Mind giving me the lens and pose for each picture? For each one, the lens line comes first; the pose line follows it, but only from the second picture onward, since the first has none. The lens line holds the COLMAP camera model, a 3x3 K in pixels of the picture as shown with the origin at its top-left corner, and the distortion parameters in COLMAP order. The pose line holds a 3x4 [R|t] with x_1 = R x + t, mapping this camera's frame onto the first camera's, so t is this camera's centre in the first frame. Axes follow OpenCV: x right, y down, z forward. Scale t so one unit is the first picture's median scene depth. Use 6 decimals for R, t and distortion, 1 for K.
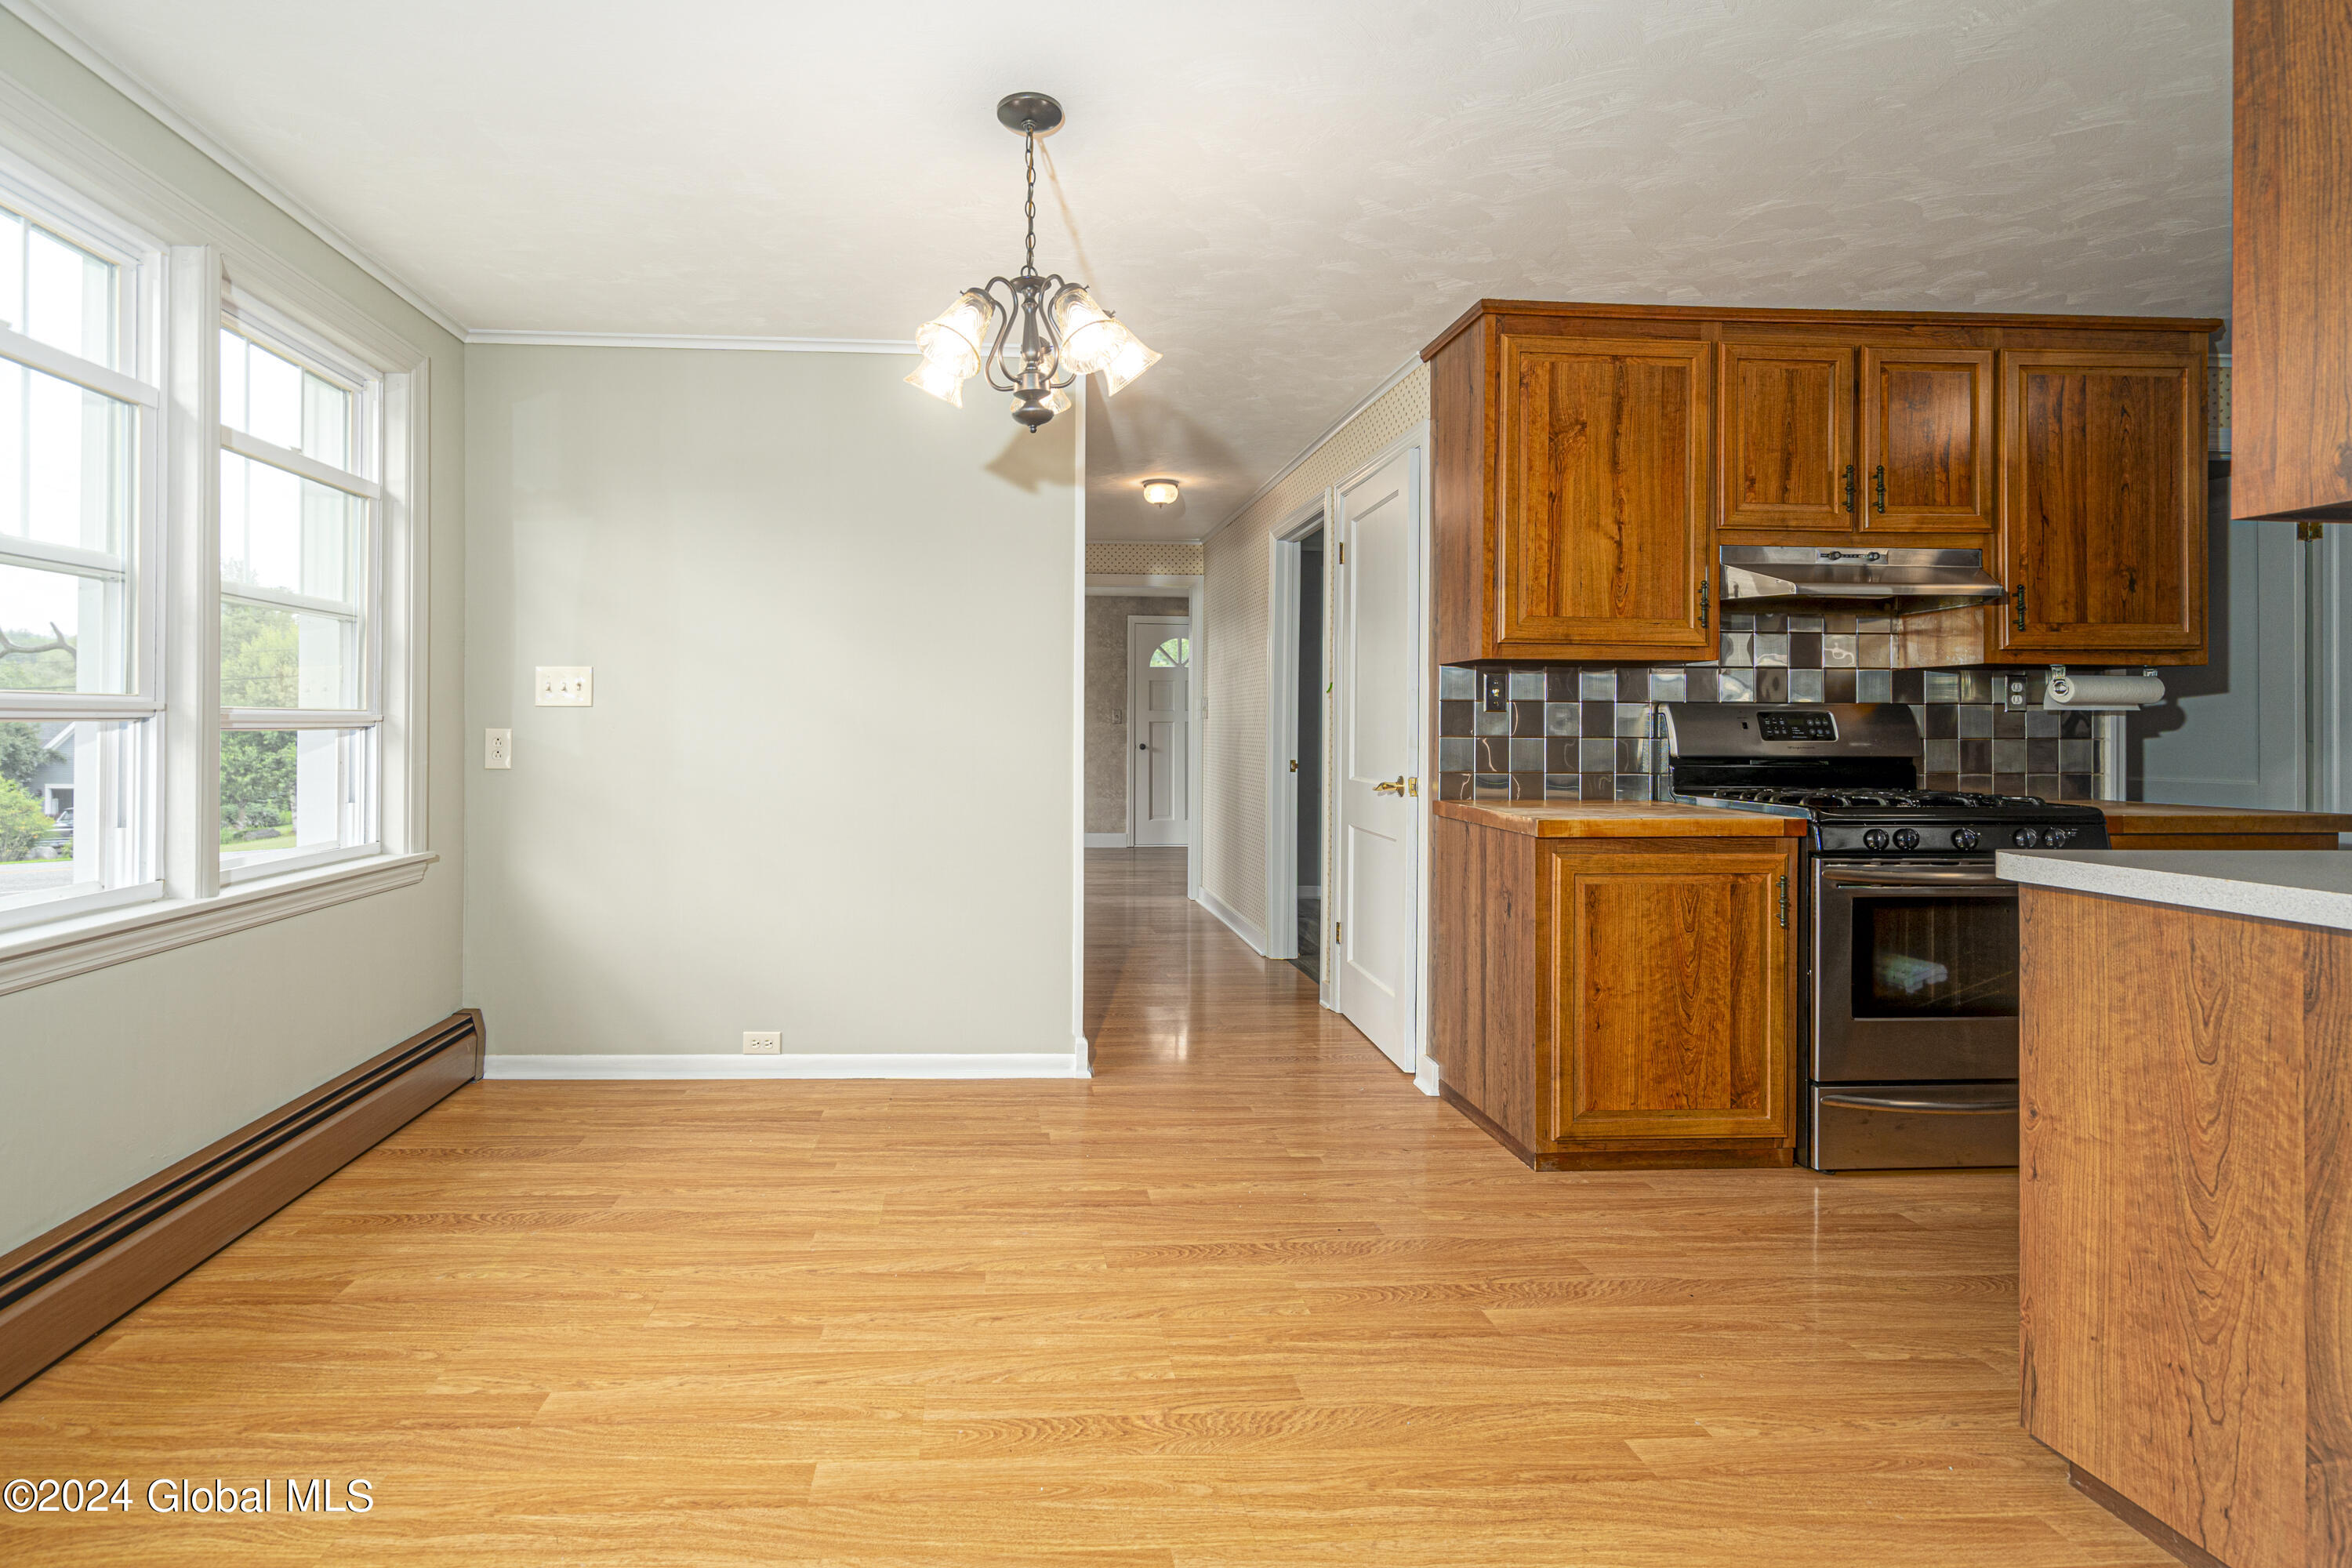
lens RADIAL K [[1088.2, 0, 1054.0], [0, 1088.2, 718.7], [0, 0, 1]] dist [-0.008129, 0.002643]
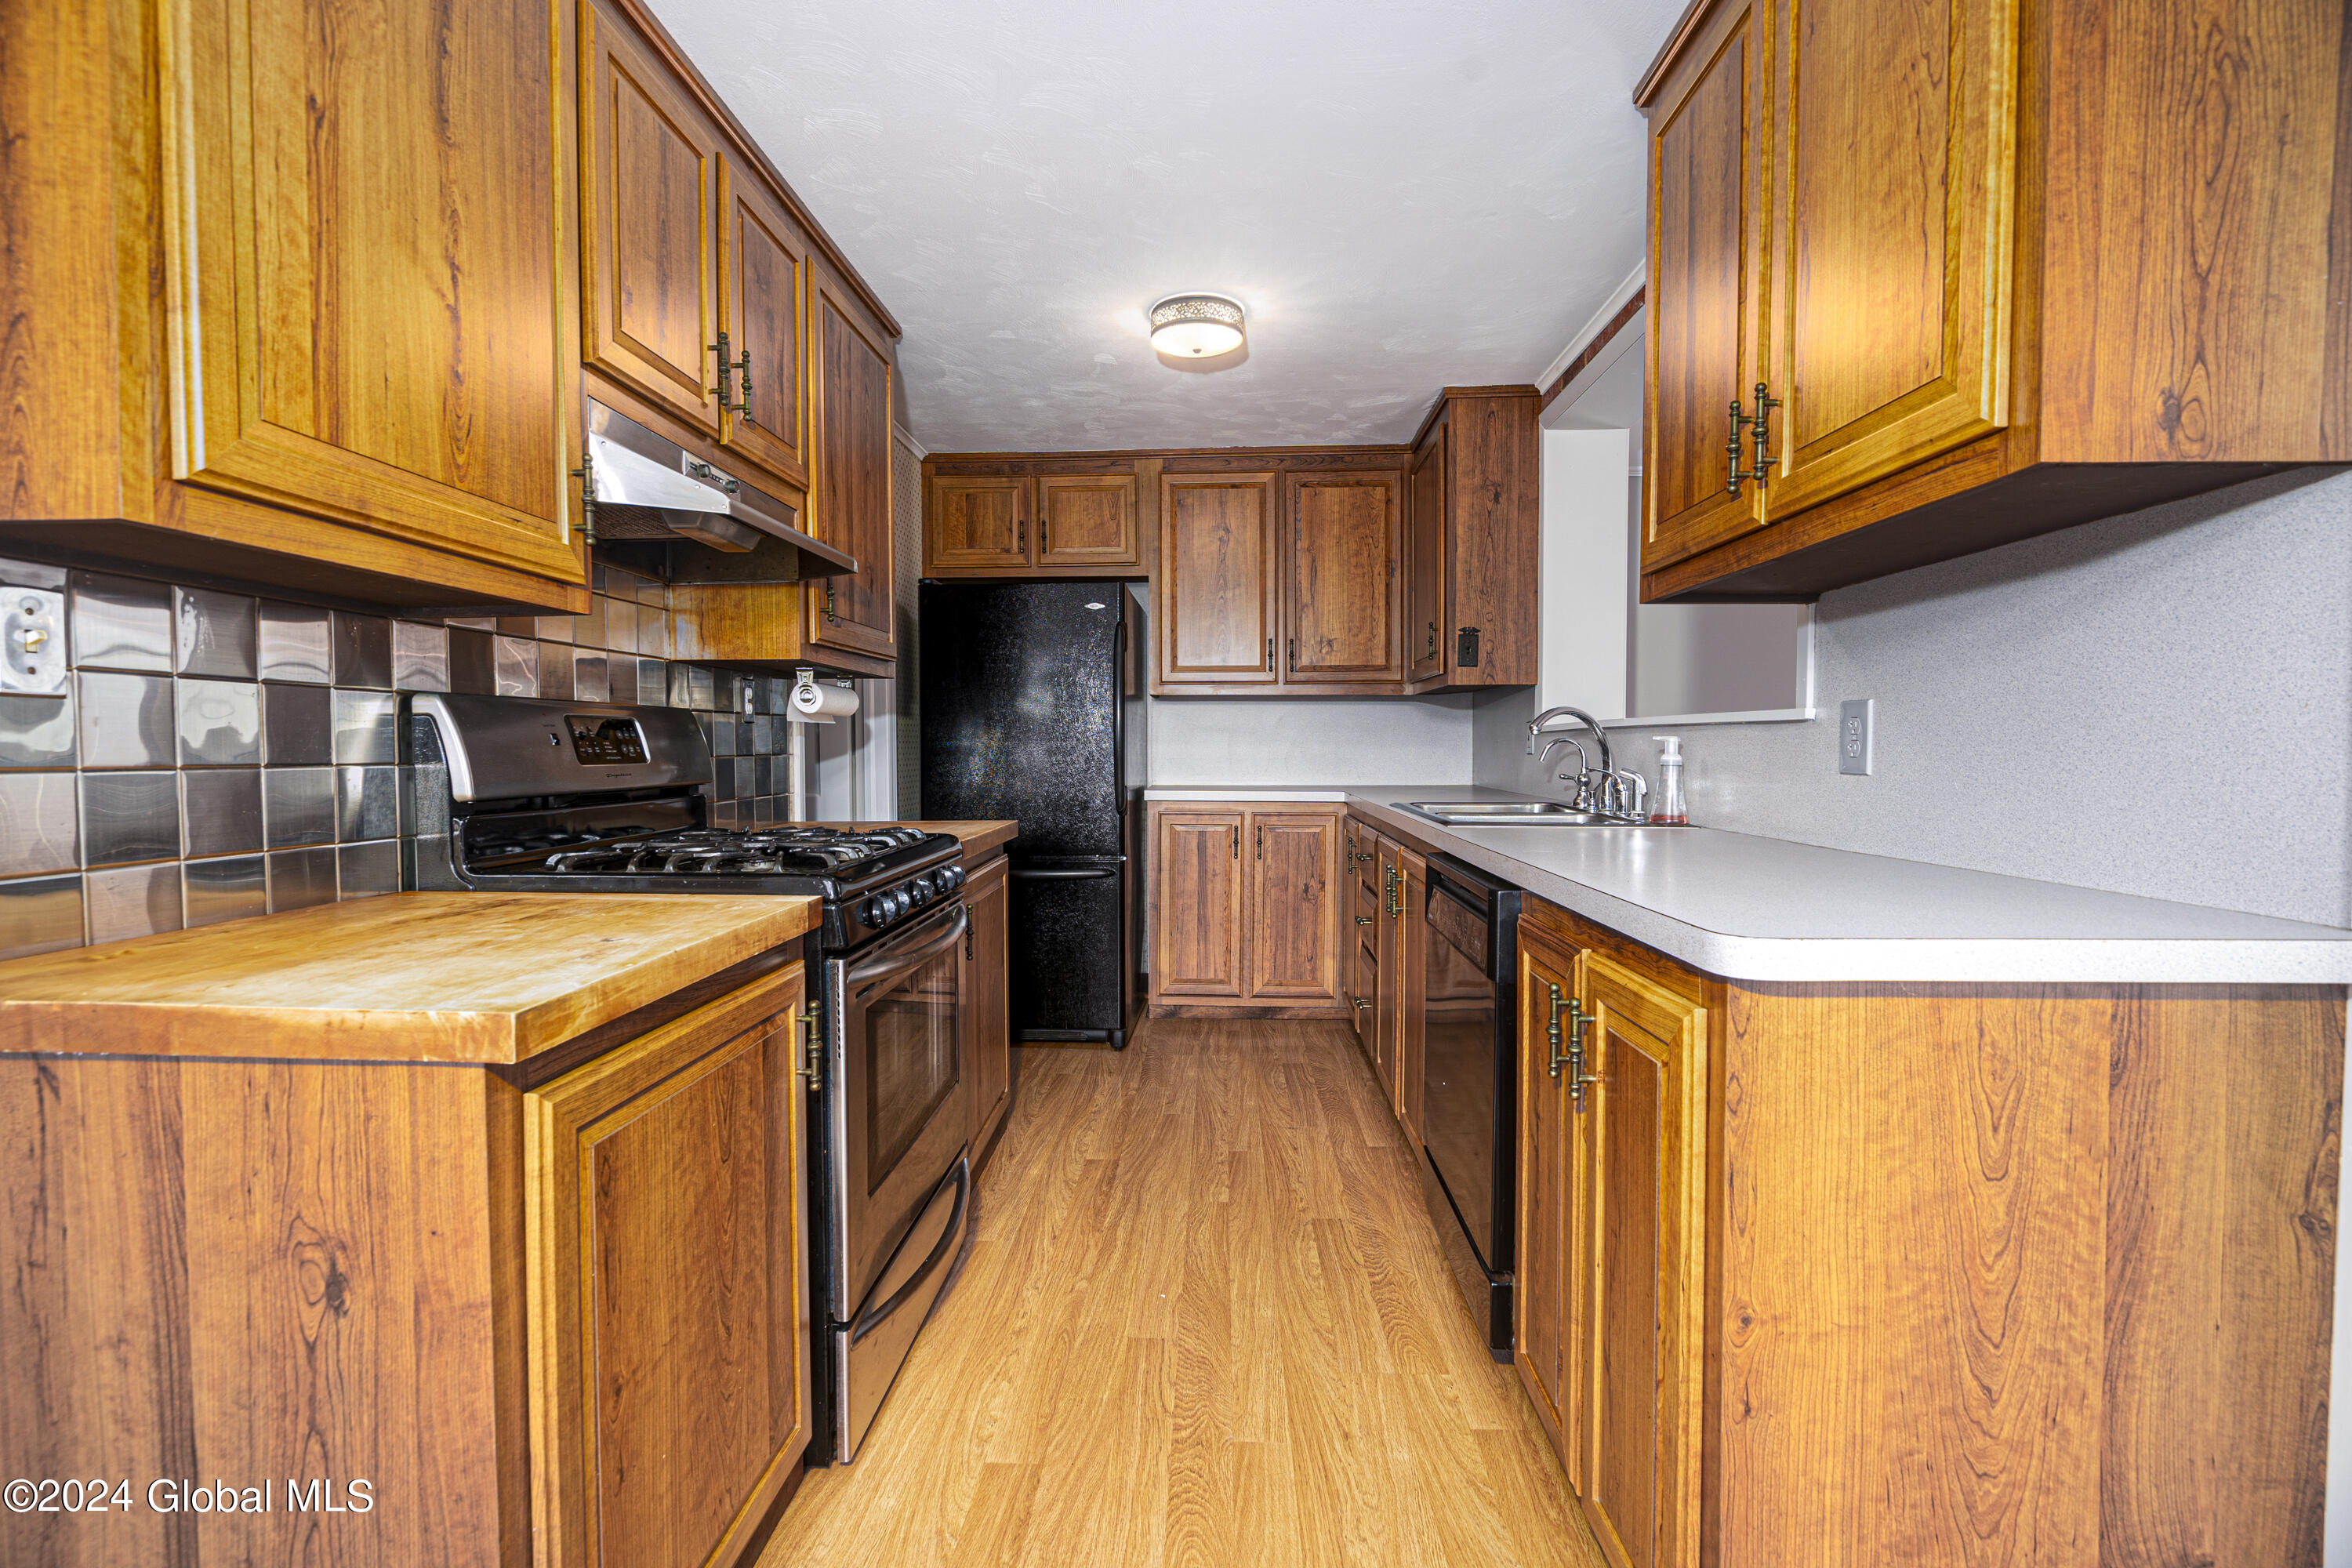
lens RADIAL K [[1088.2, 0, 1183.7], [0, 1088.2, 792.0], [0, 0, 1]] dist [-0.008129, 0.002643]
pose [[0.105853, -0.044720, 0.993376, 0.248586], [-0.005869, 0.998943, 0.045596, 0.014189], [-0.994364, -0.010657, 0.105478, 1.416196]]
